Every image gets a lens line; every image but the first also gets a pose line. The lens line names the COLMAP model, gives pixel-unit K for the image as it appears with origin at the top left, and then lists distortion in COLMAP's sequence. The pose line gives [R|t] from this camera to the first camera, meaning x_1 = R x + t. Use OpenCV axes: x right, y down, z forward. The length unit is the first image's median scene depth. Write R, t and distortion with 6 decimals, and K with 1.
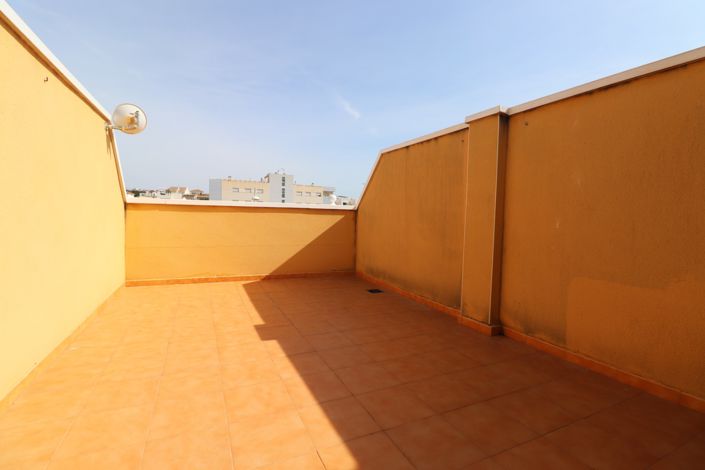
lens RADIAL K [[328.2, 0, 356.5], [0, 328.2, 234.3], [0, 0, 1]] dist [-0.022304, -0.001073]
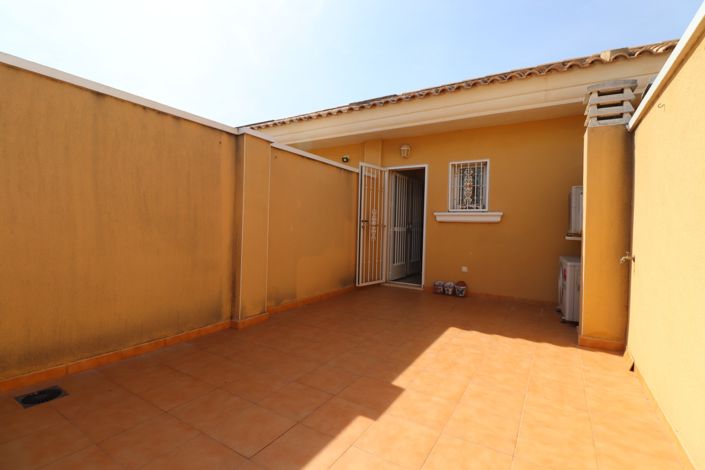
lens RADIAL K [[328.2, 0, 356.6], [0, 328.2, 232.8], [0, 0, 1]] dist [-0.022304, -0.001073]
pose [[-0.543324, -0.058126, 0.837509, -0.939625], [0.007274, 0.997237, 0.073930, -0.127433], [-0.839492, 0.046260, -0.541400, 1.629971]]
